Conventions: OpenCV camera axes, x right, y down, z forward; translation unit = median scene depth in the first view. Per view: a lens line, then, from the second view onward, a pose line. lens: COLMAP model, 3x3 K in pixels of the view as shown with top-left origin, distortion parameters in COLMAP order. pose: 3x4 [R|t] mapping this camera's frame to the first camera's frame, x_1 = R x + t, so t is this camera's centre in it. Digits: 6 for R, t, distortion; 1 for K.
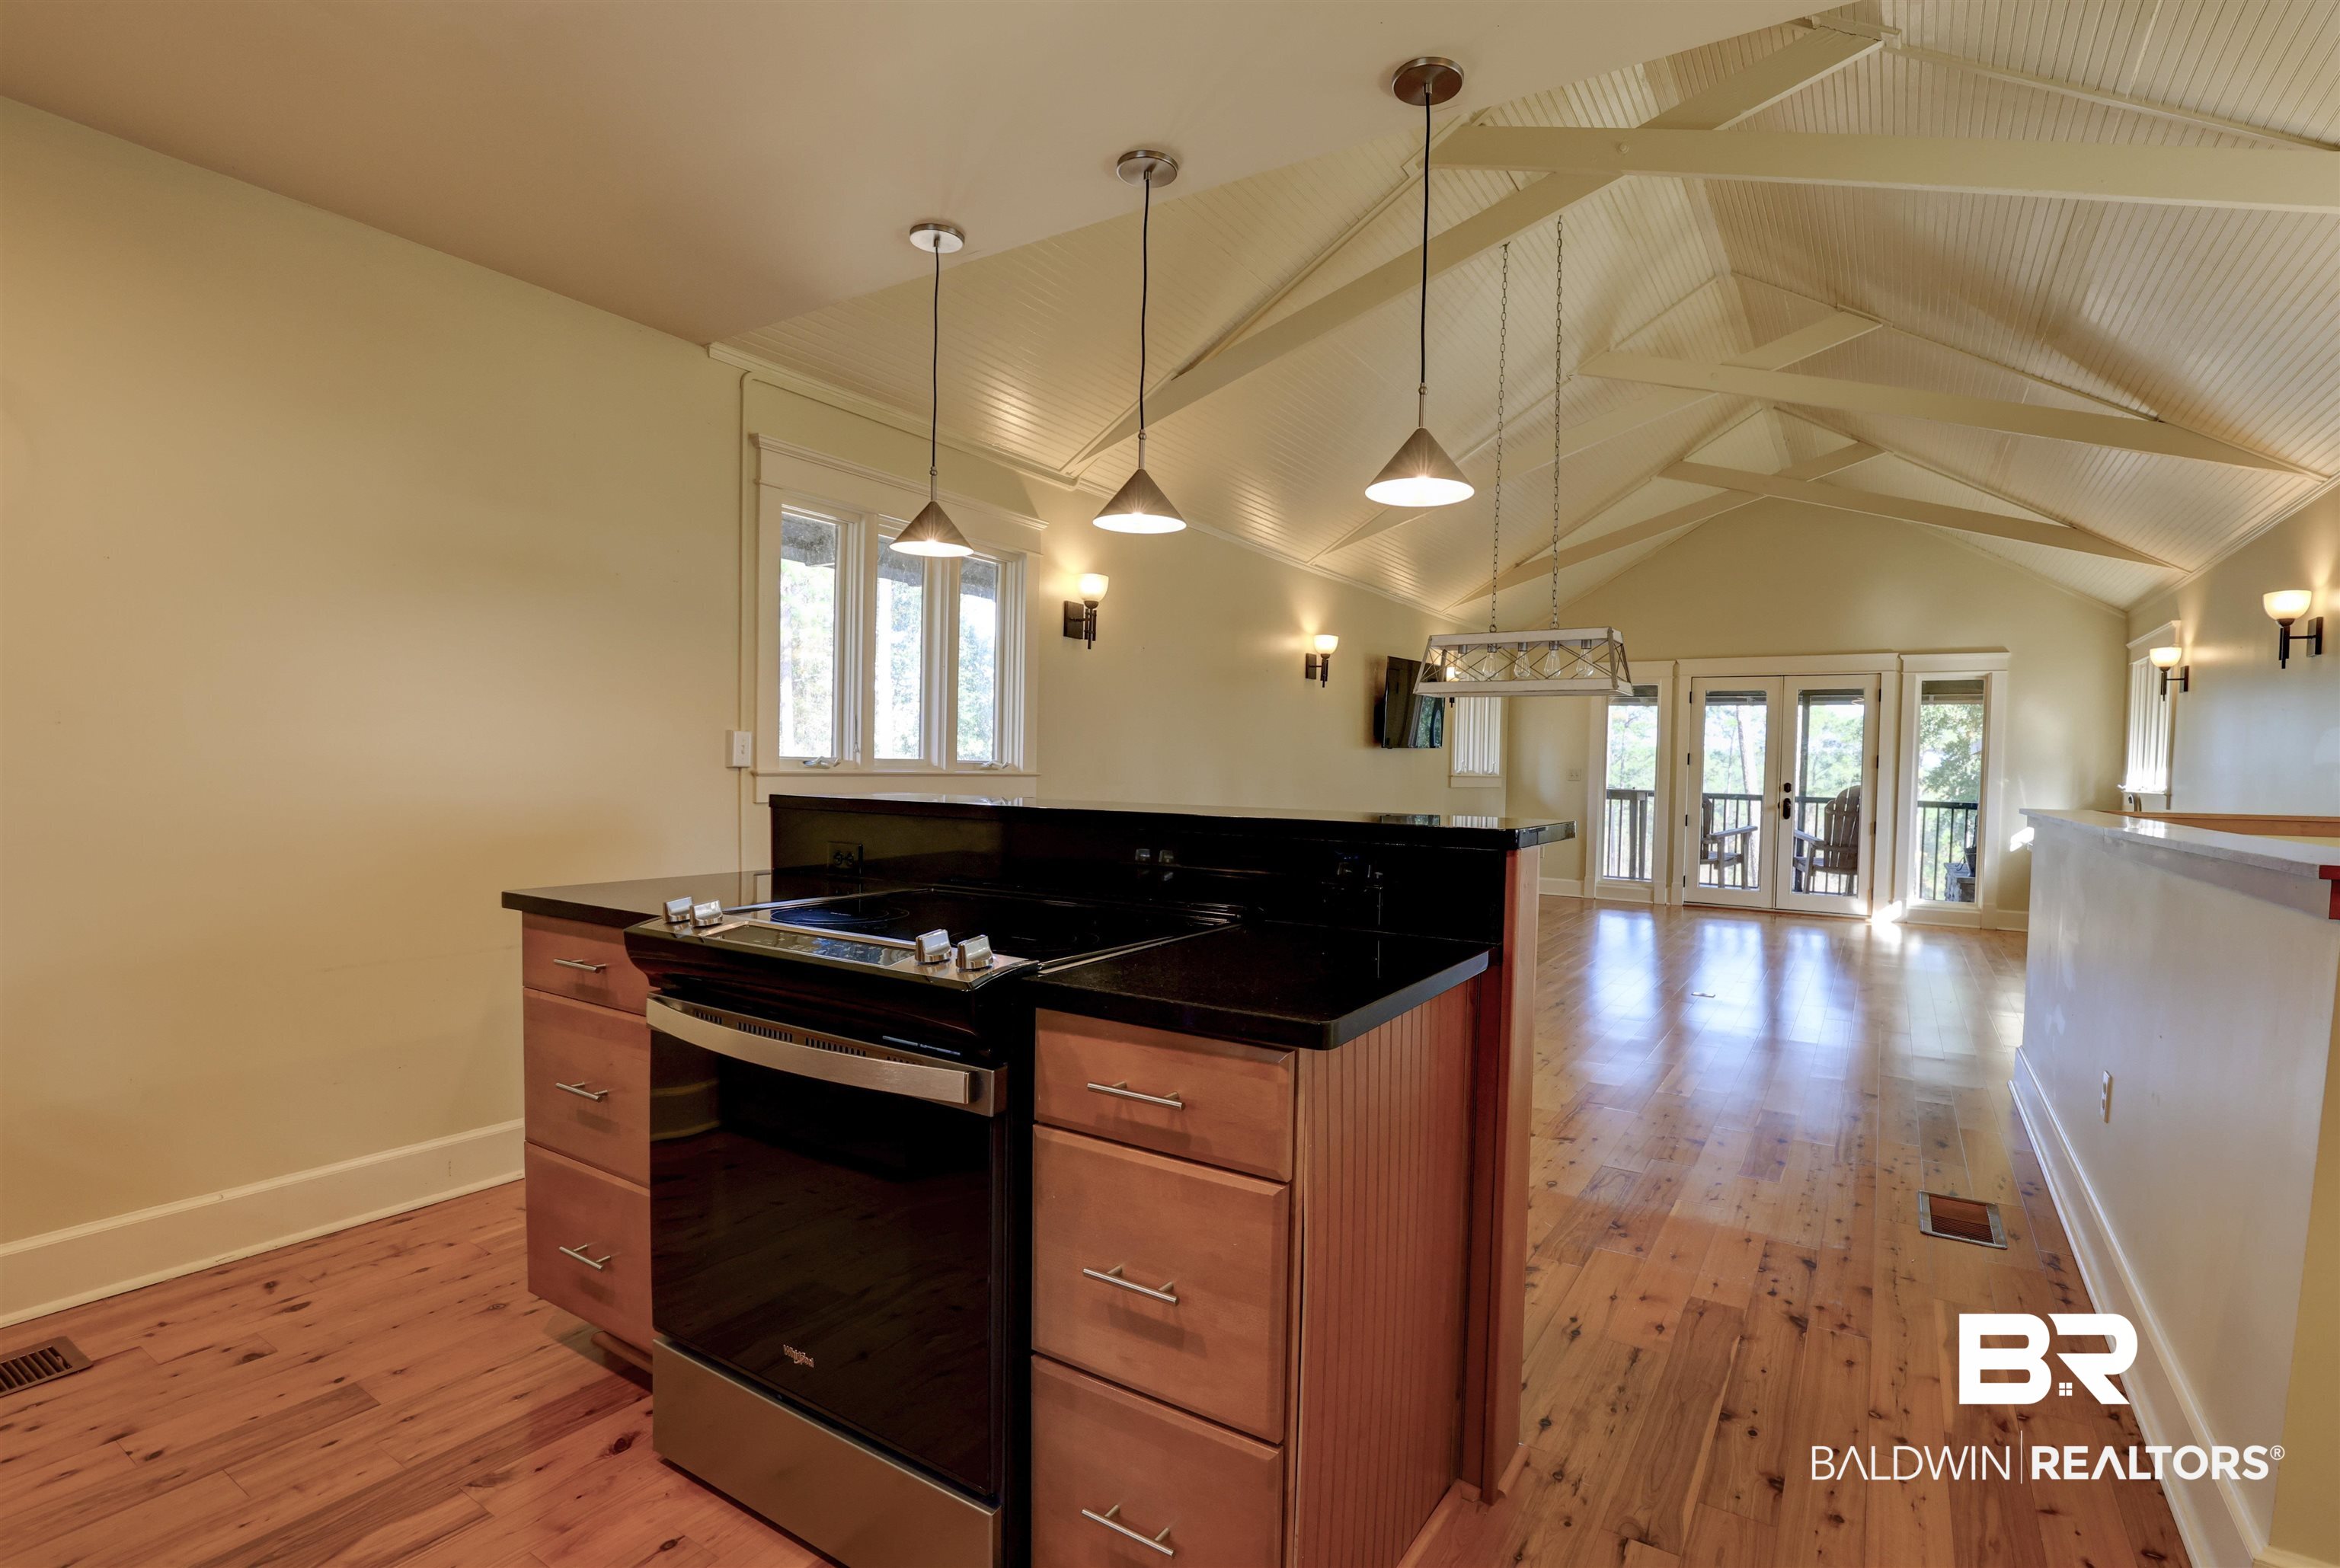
lens RADIAL K [[1081.4, 0, 1172.6], [0, 1081.4, 790.2], [0, 0, 1]] dist [-0.033474, 0.001657]
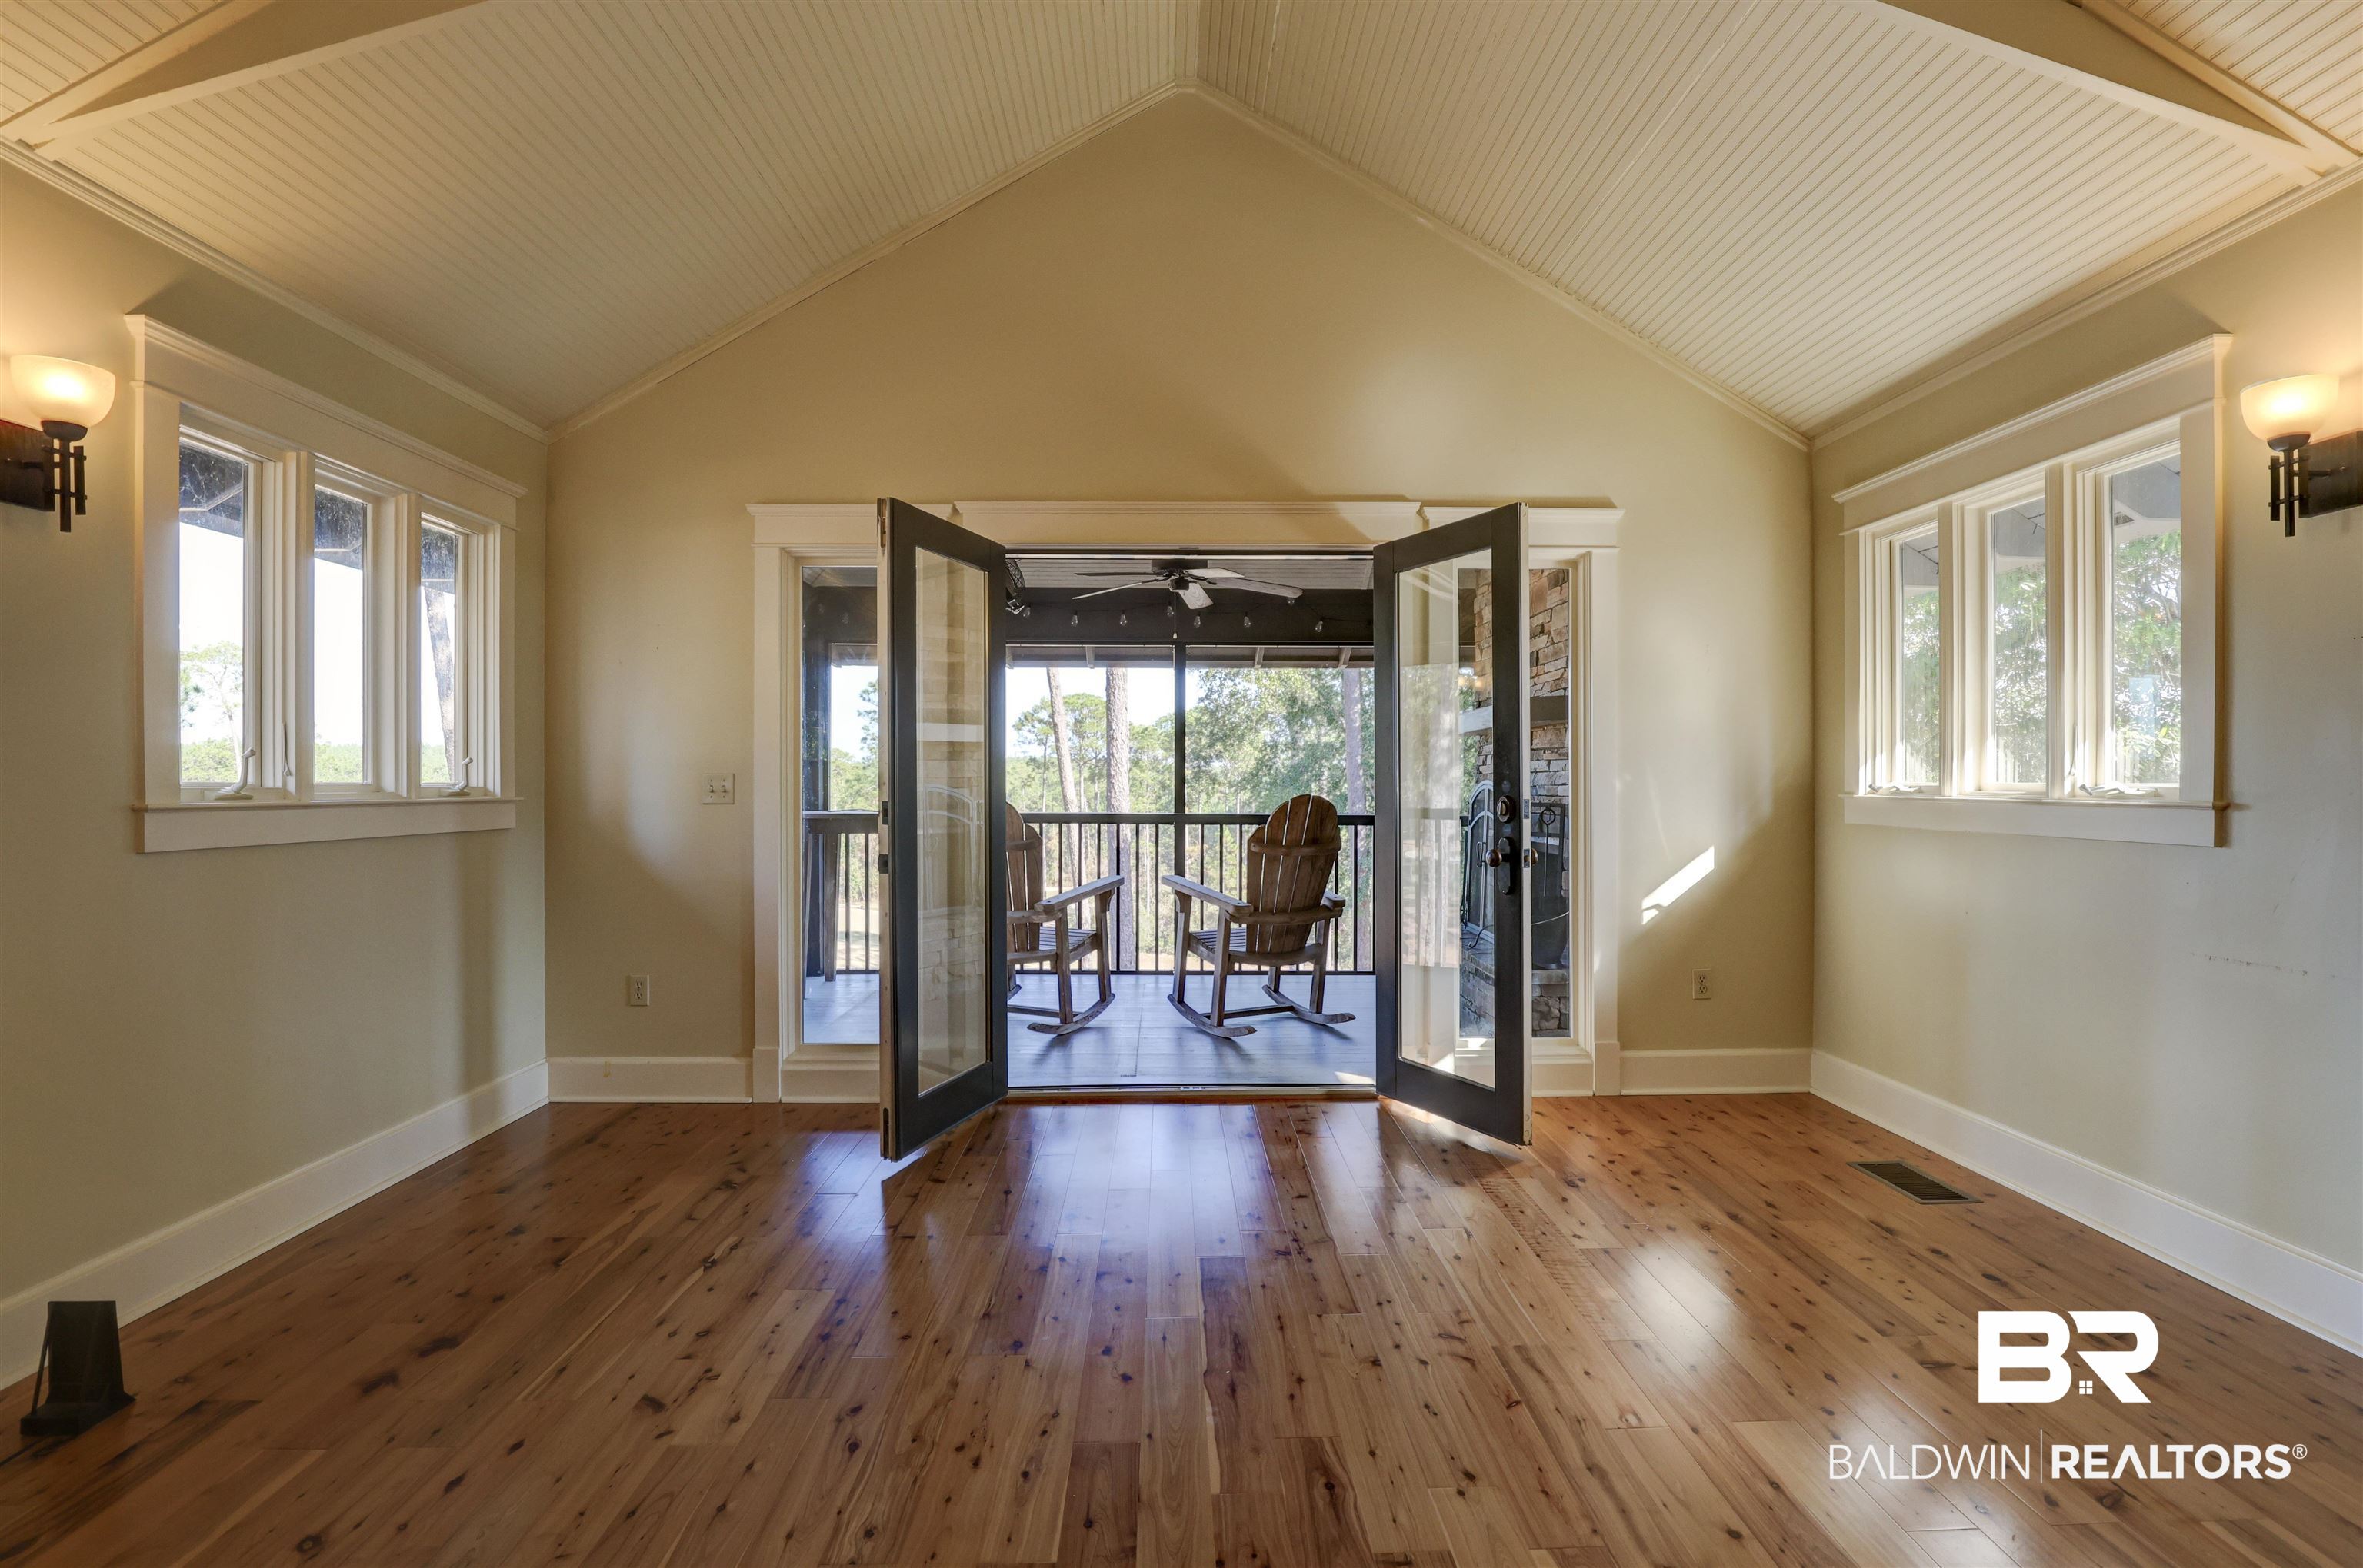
lens RADIAL K [[1092.0, 0, 1188.5], [0, 1092.0, 787.1], [0, 0, 1]] dist [-0.033474, 0.001657]
pose [[0.822348, -0.021827, 0.568565, 0.282895], [0.030579, 0.999515, -0.005856, -0.007486], [-0.568162, 0.022202, 0.822617, 0.572490]]
